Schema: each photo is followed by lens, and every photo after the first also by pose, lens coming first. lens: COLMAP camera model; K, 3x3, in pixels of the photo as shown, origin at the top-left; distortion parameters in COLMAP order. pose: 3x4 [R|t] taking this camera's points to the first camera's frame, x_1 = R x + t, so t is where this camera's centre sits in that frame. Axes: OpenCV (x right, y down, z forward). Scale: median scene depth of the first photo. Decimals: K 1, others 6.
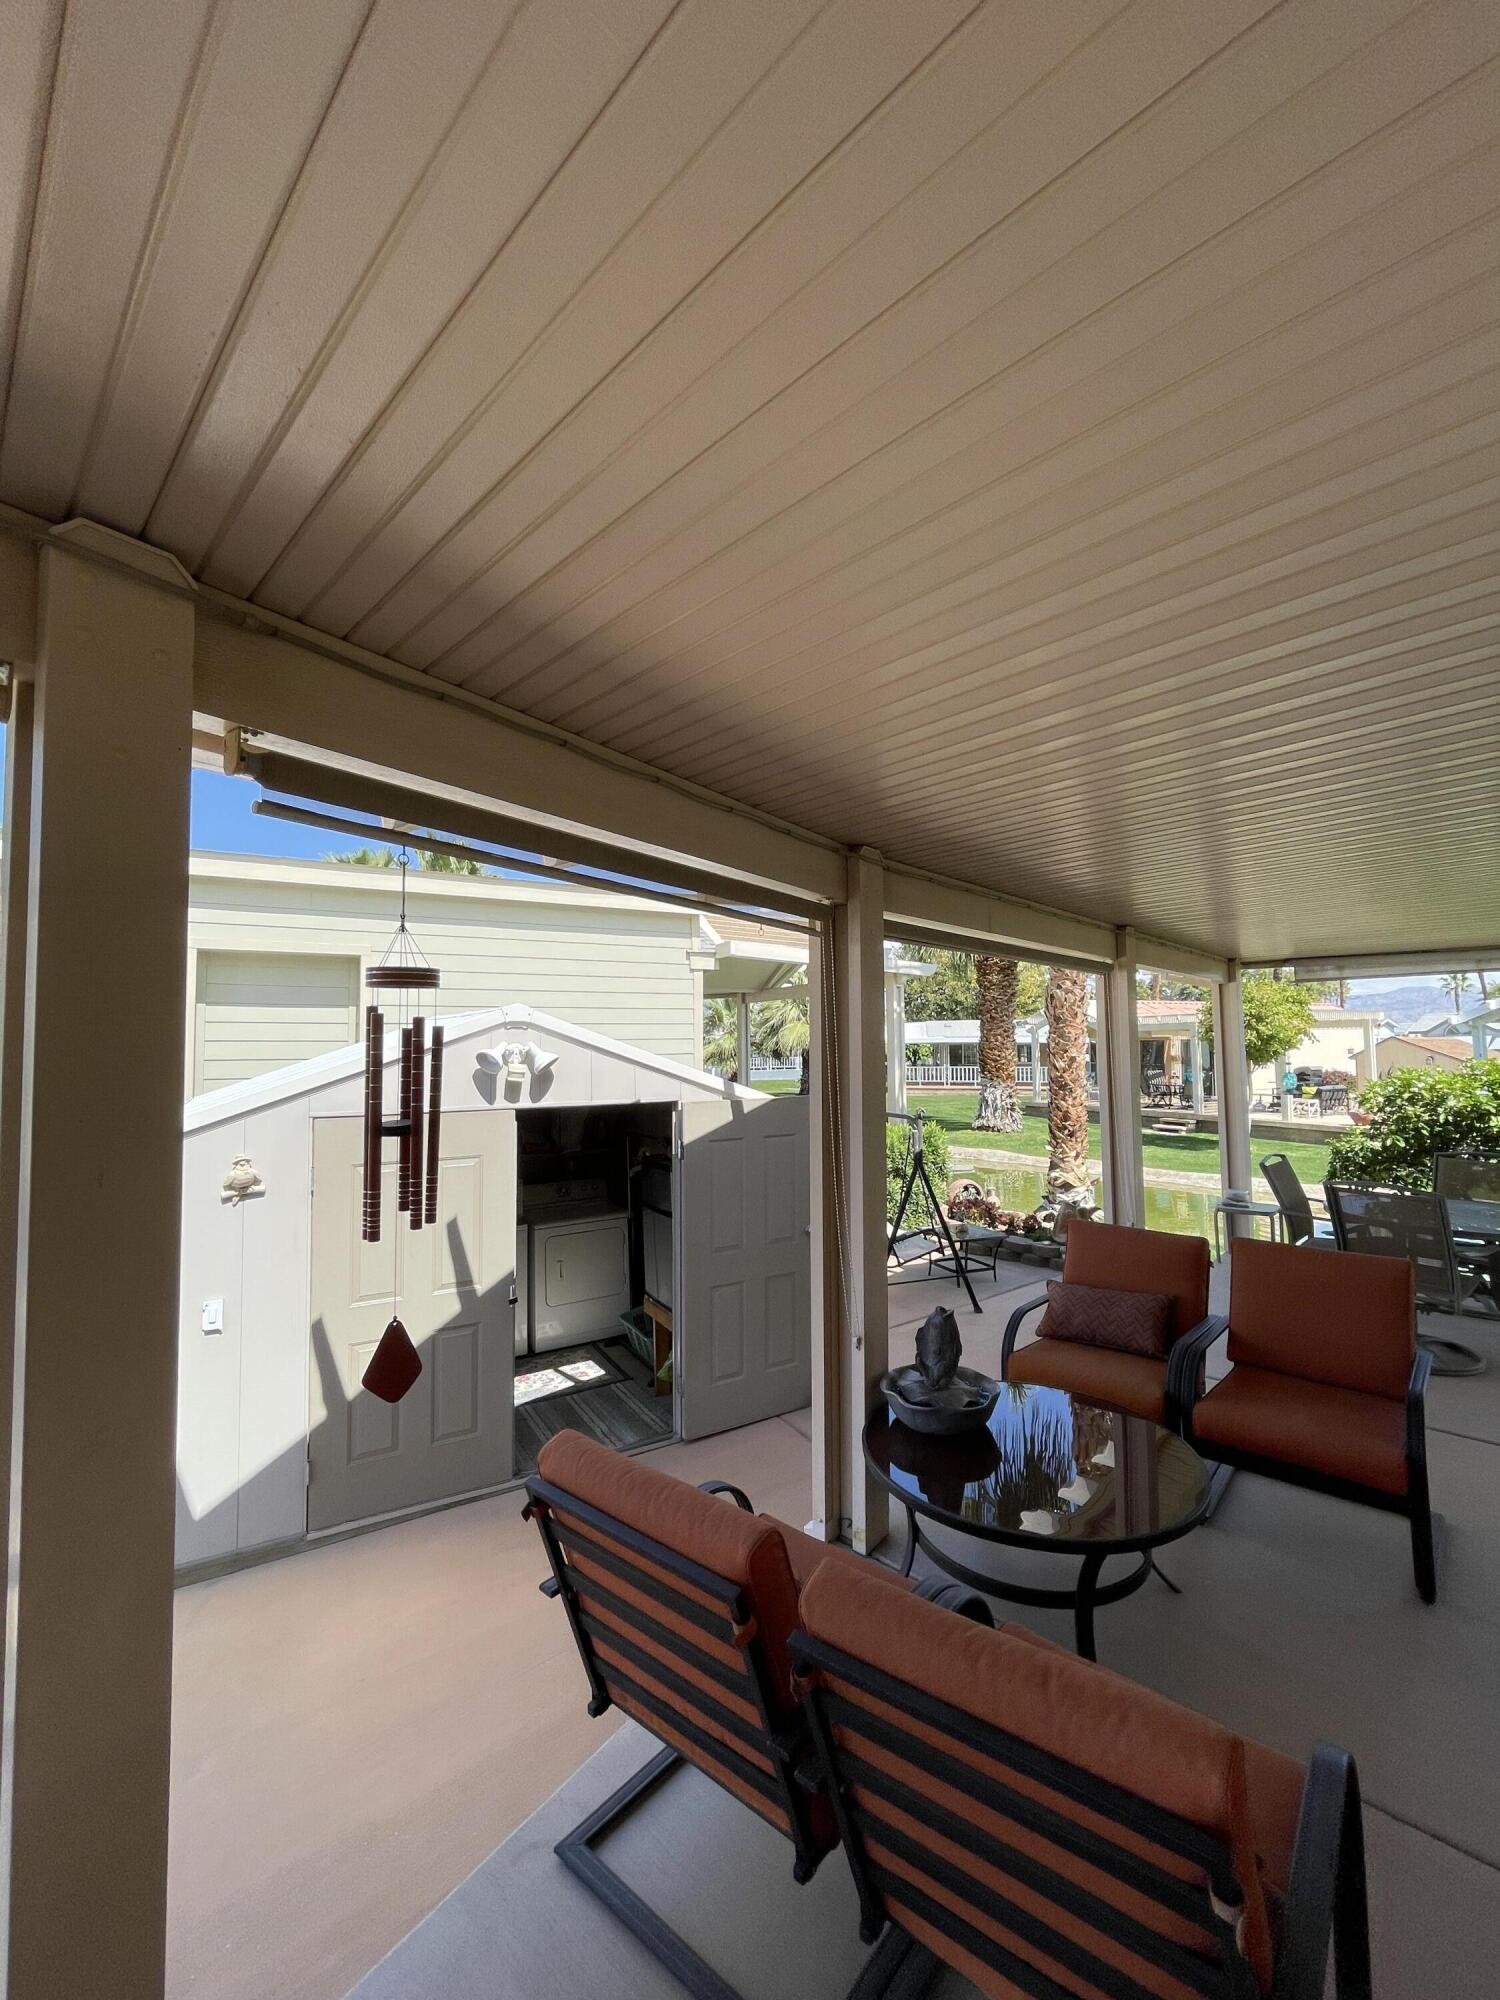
lens RADIAL K [[818.6, 0, 750.0], [0, 818.6, 1000.0], [0, 0, 1]] dist [0.001537, -0.000404]
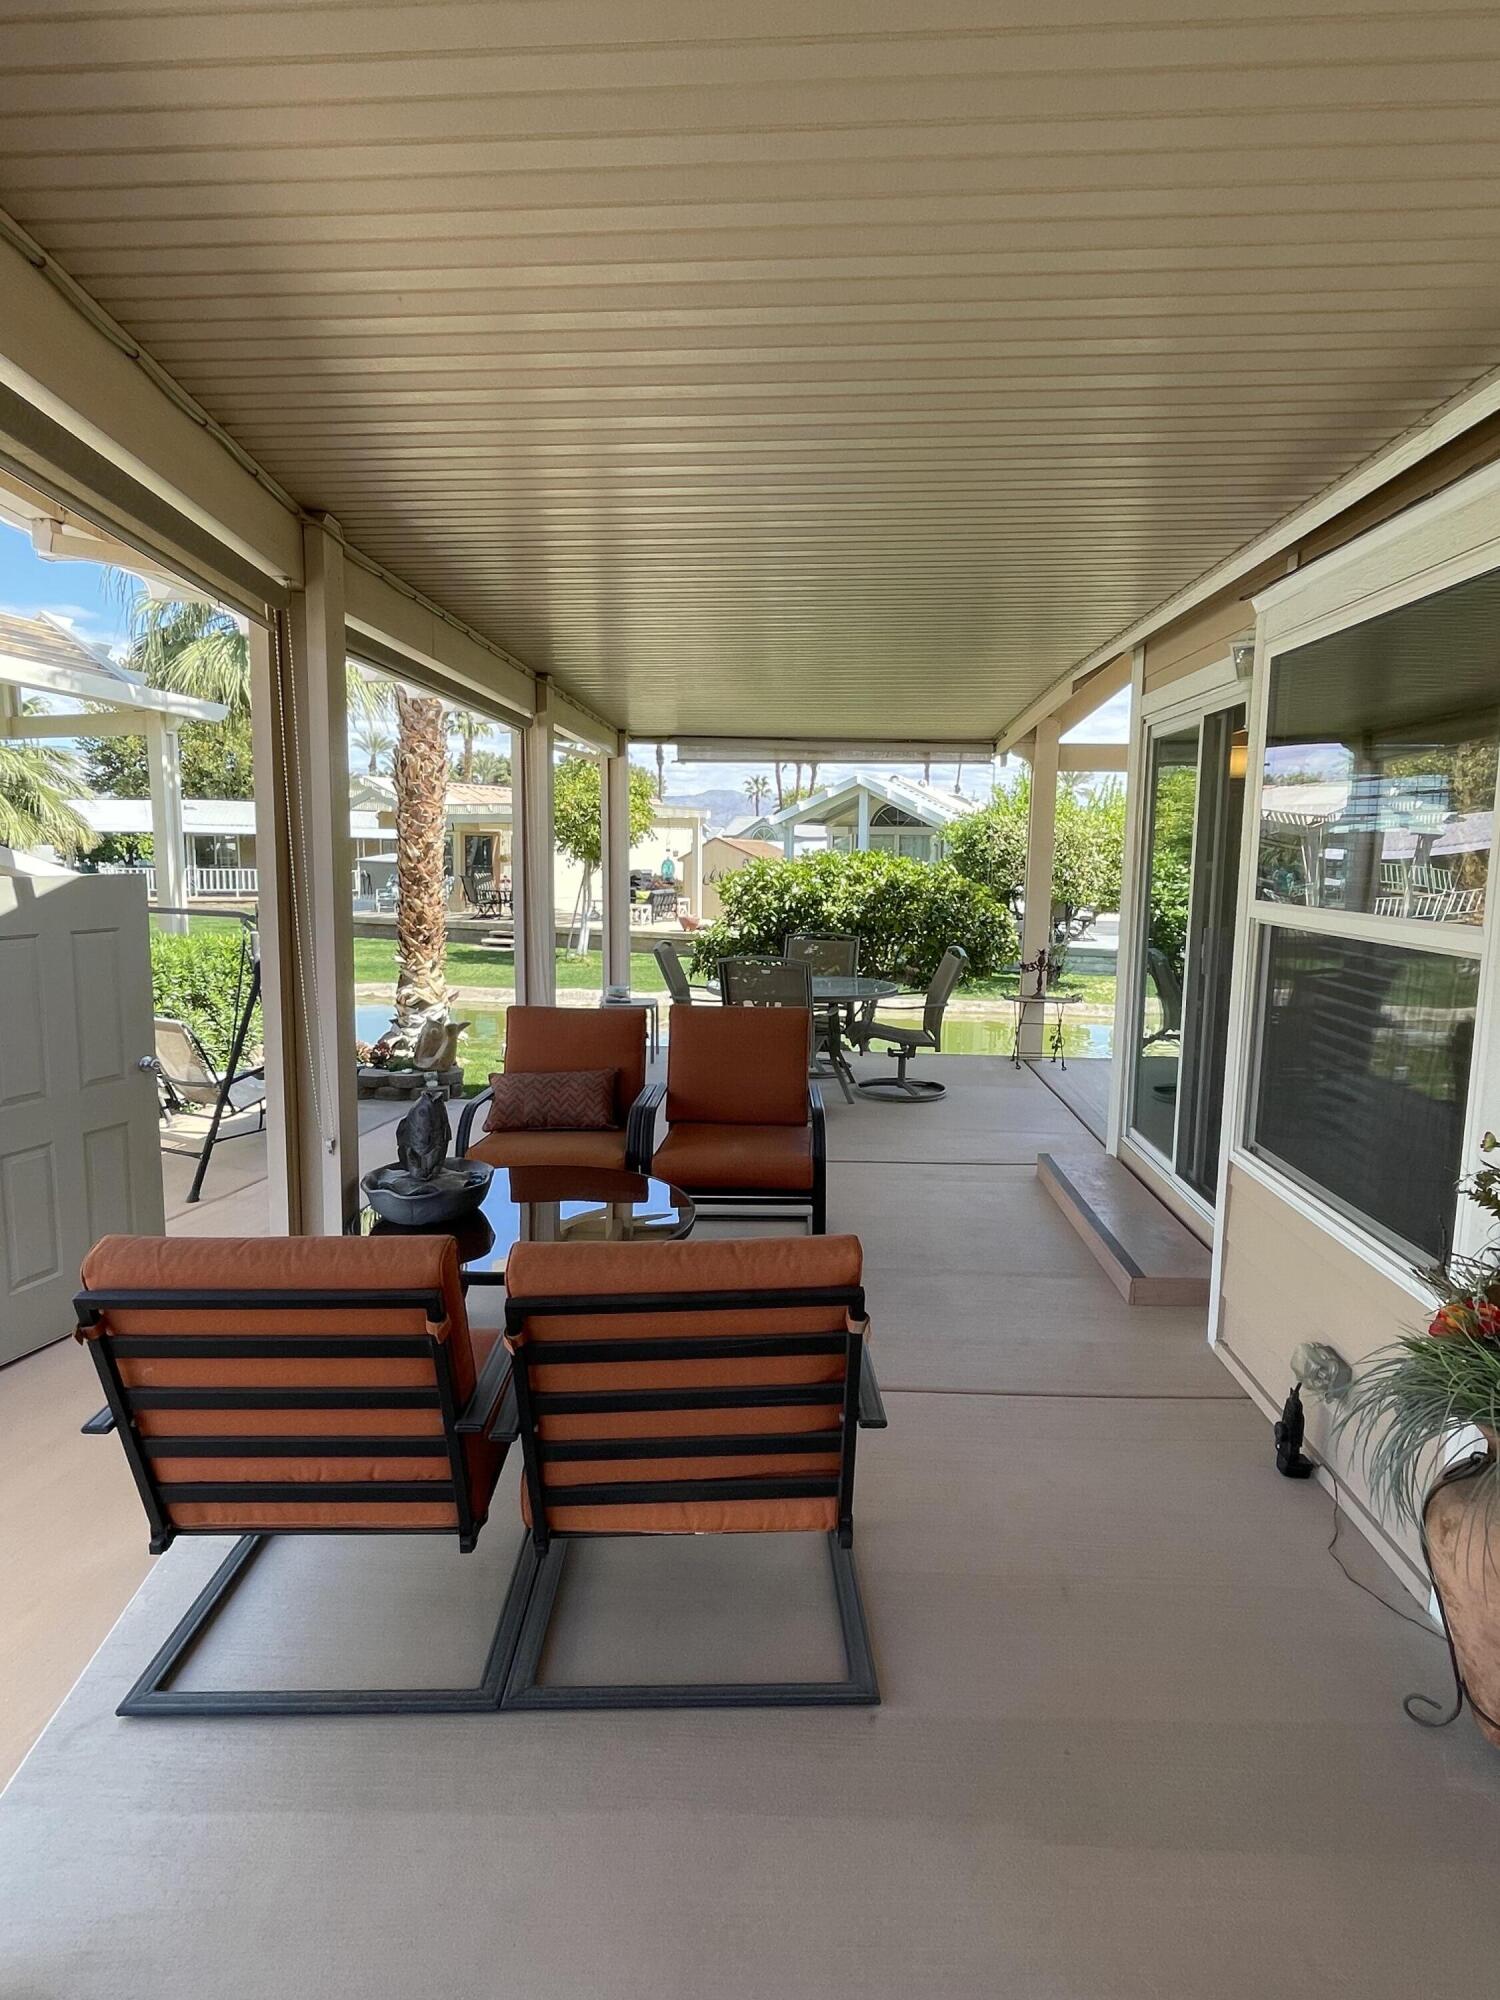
lens RADIAL K [[1138.4, 0, 750.0], [0, 1138.4, 1000.0], [0, 0, 1]] dist [0.004183, -0.000181]
pose [[0.753986, -0.066222, 0.653544, -0.130988], [-0.056801, 0.984607, 0.165298, 0.026329], [-0.654430, -0.161754, 0.738618, -0.046704]]
